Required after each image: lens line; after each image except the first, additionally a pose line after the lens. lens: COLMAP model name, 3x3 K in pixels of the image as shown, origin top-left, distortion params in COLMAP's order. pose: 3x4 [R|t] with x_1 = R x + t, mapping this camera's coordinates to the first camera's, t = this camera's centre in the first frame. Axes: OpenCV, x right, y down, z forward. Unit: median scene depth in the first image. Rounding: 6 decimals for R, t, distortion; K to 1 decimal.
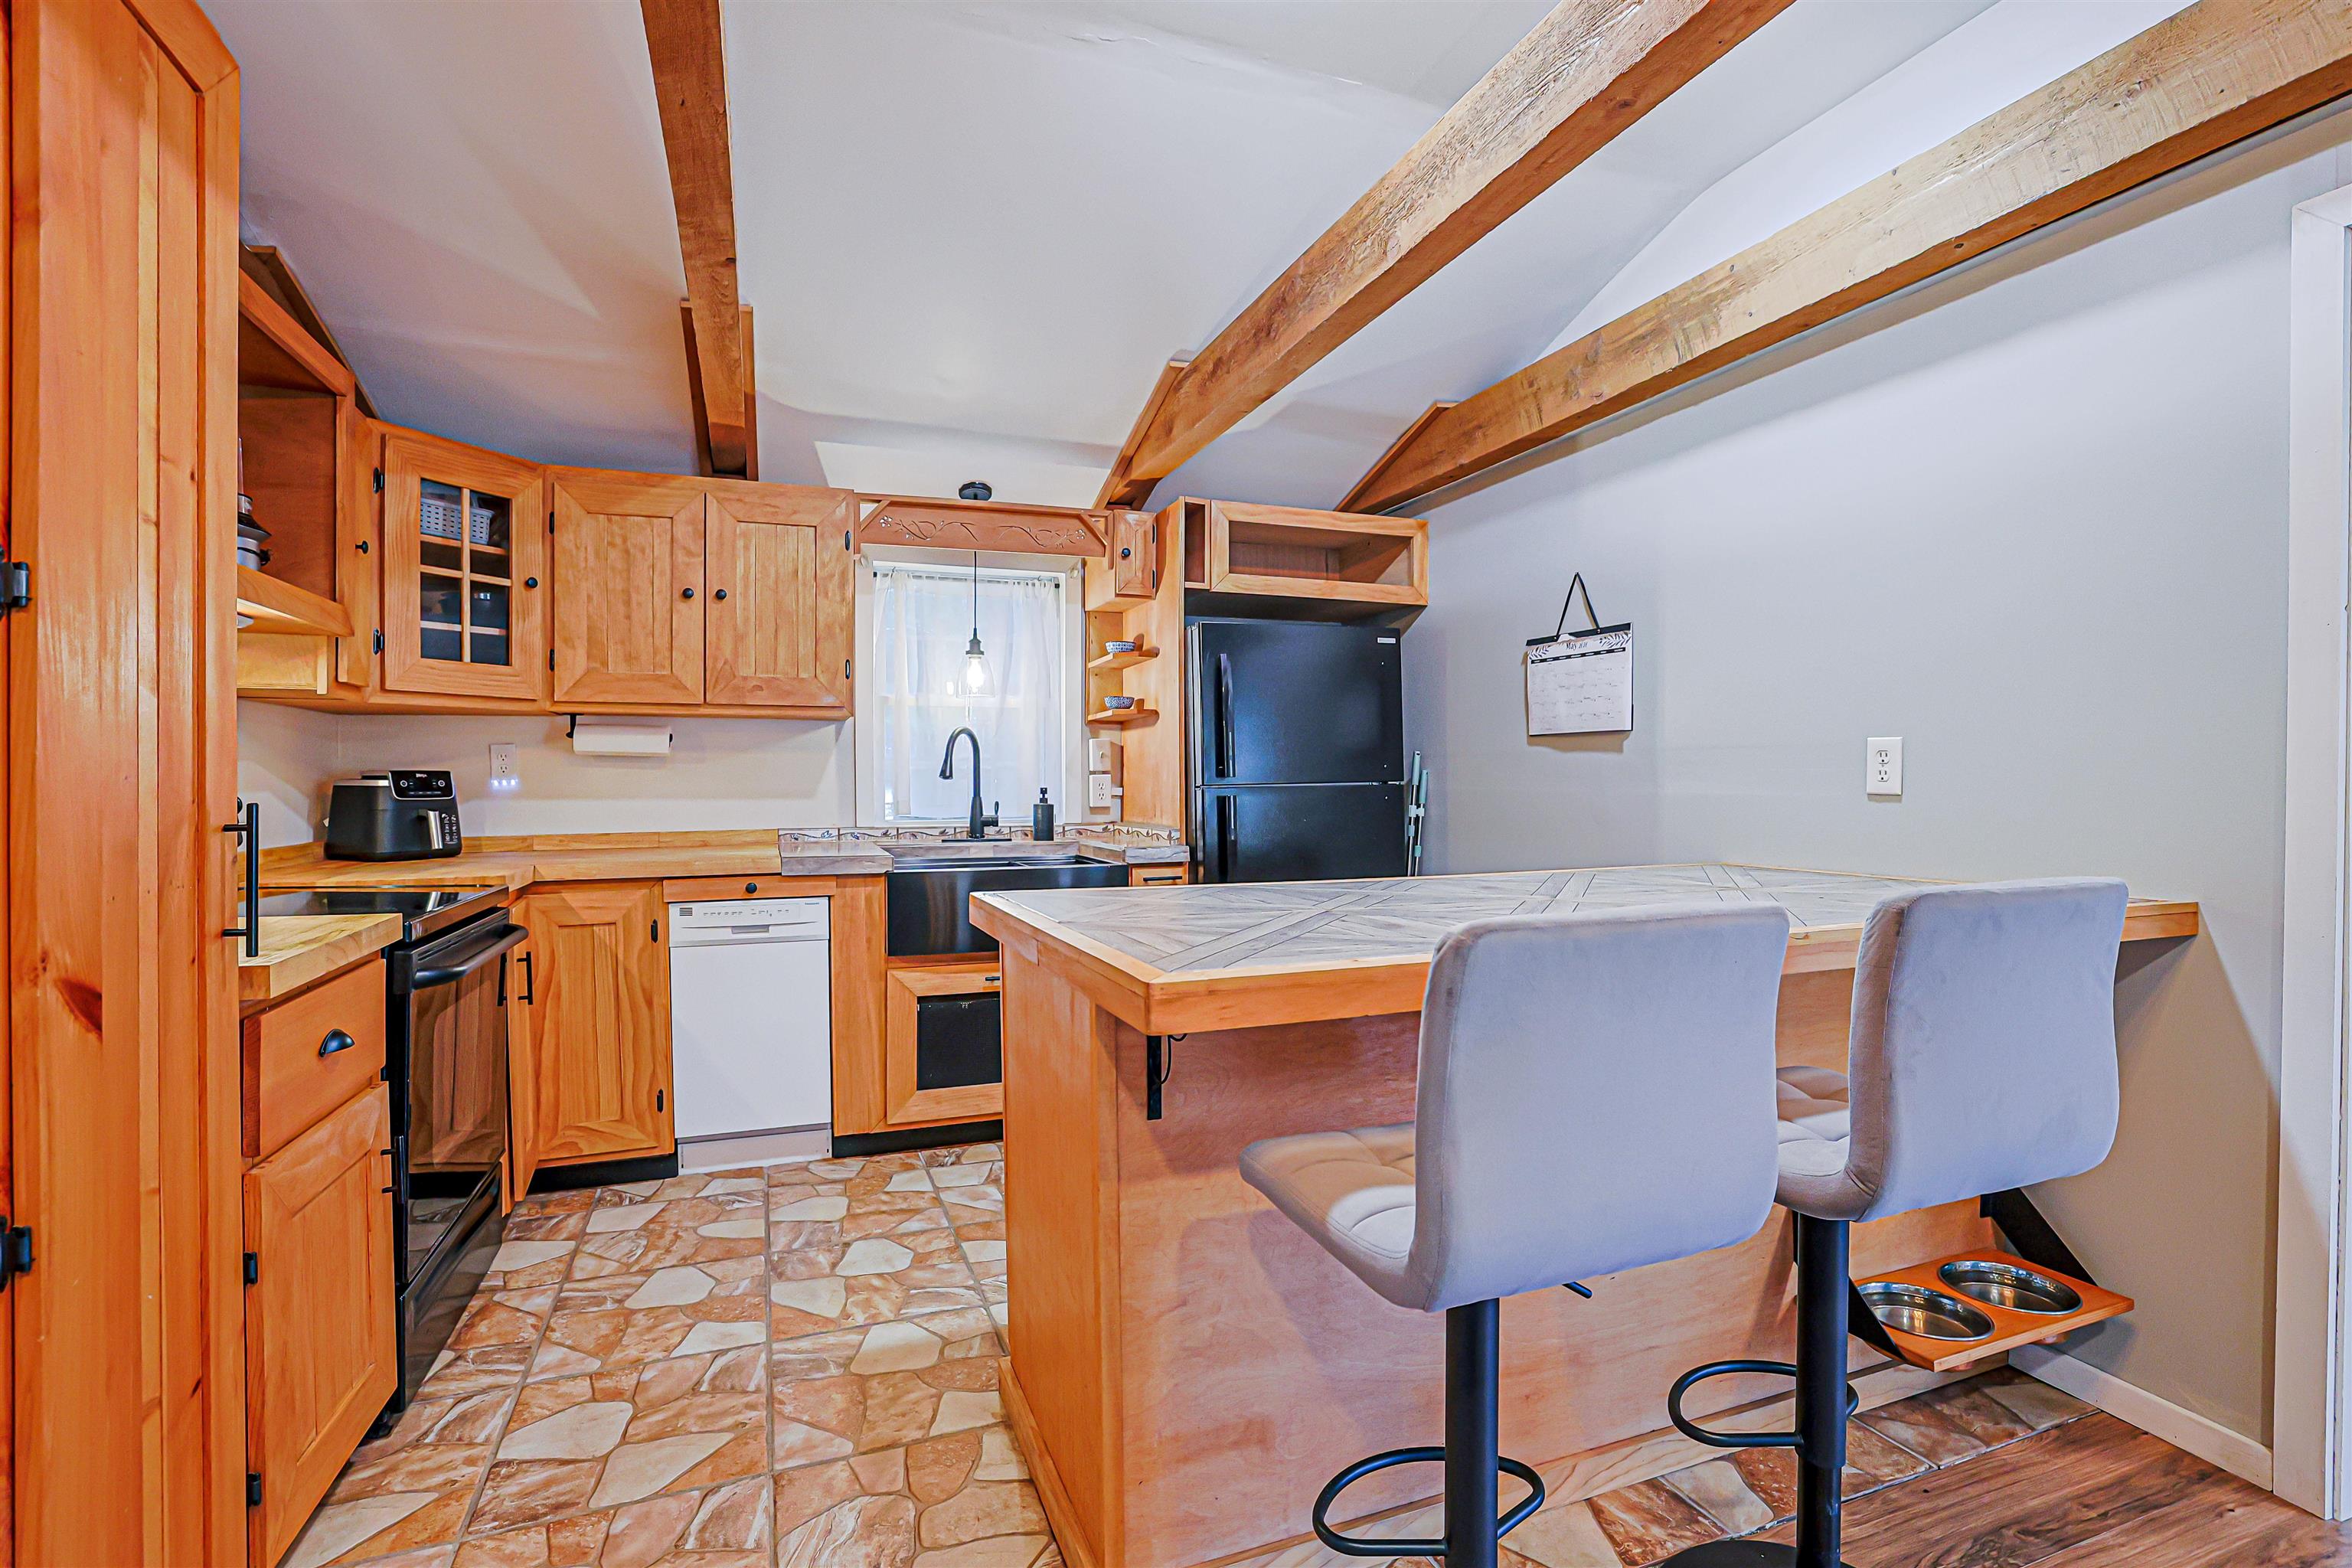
lens RADIAL K [[1092.0, 0, 1182.2], [0, 1092.0, 783.4], [0, 0, 1]] dist [-0.051345, 0.021894]
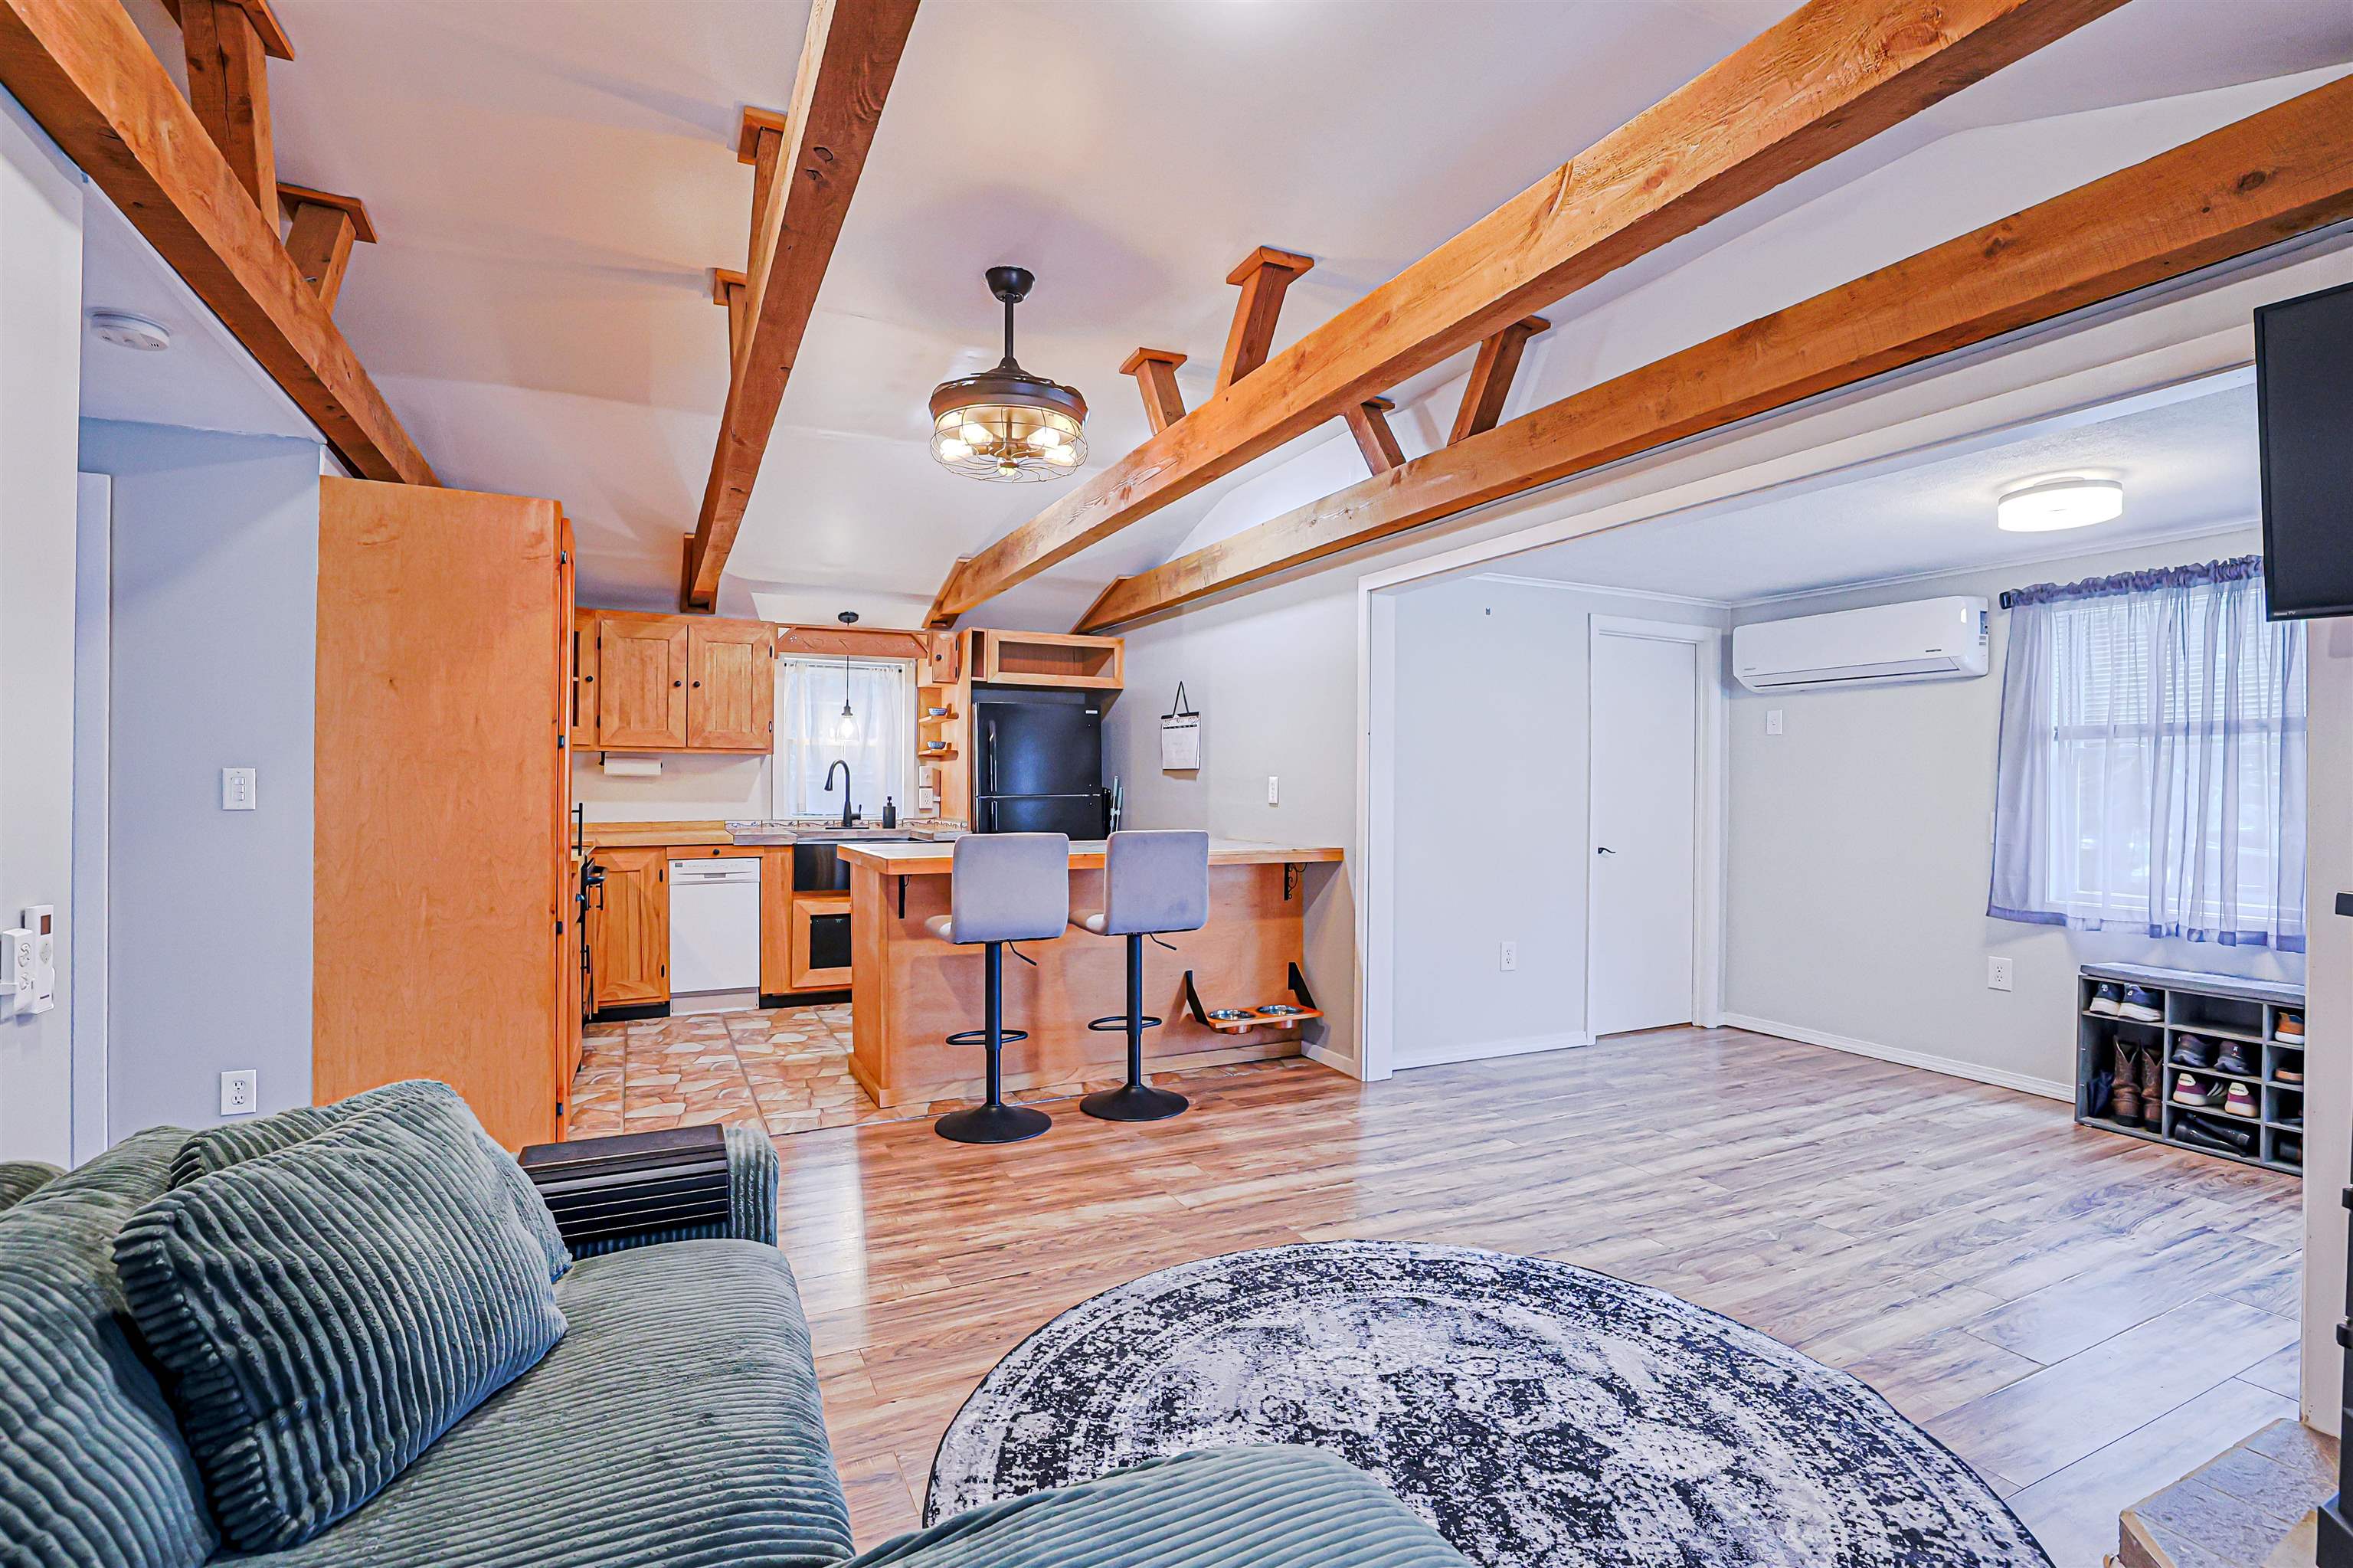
lens RADIAL K [[1079.9, 0, 1181.1], [0, 1079.9, 780.7], [0, 0, 1]] dist [-0.051809, 0.018488]
pose [[0.994863, 0.008146, 0.100898, 0.179585], [-0.007319, 0.999937, -0.008555, -0.011082], [-0.100961, 0.007773, 0.994860, -0.804132]]
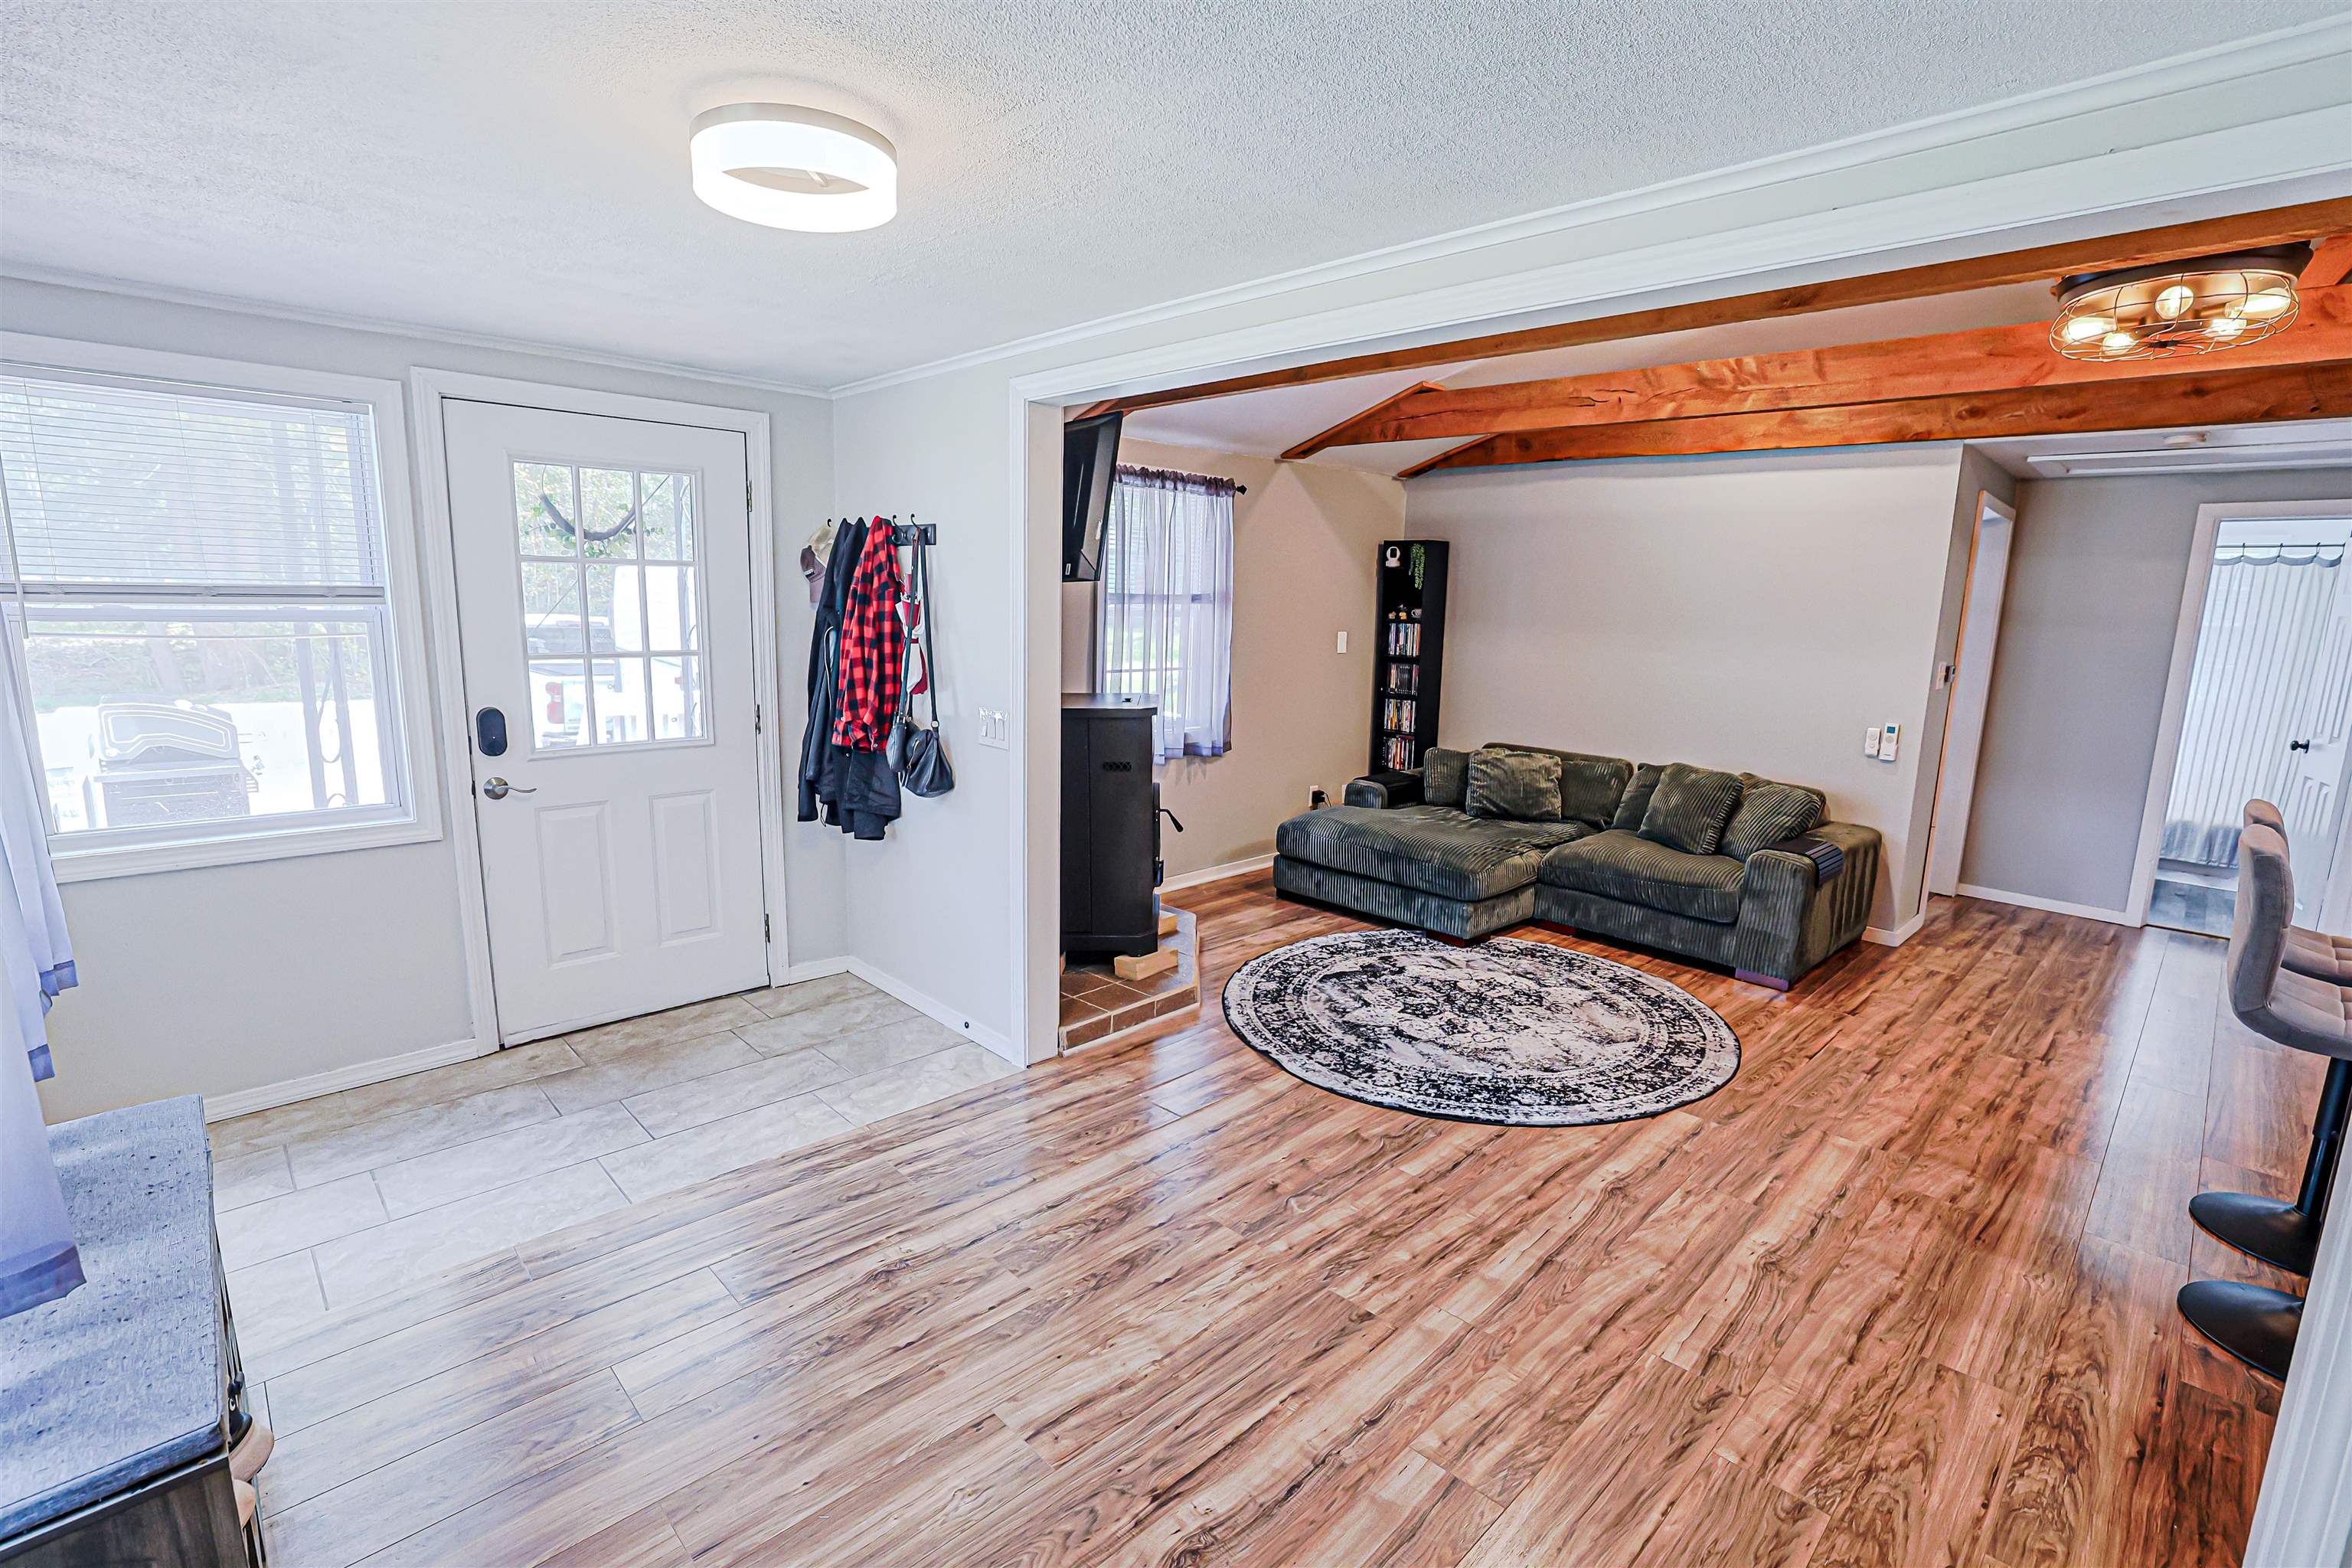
lens RADIAL K [[1075.7, 0, 1217.7], [0, 1075.7, 800.3], [0, 0, 1]] dist [-0.045578, 0.021022]
pose [[-0.905204, 0.054741, -0.421437, 1.130992], [-0.027223, 0.982164, 0.186047, -0.091270], [0.424104, 0.179883, -0.887568, 0.652811]]
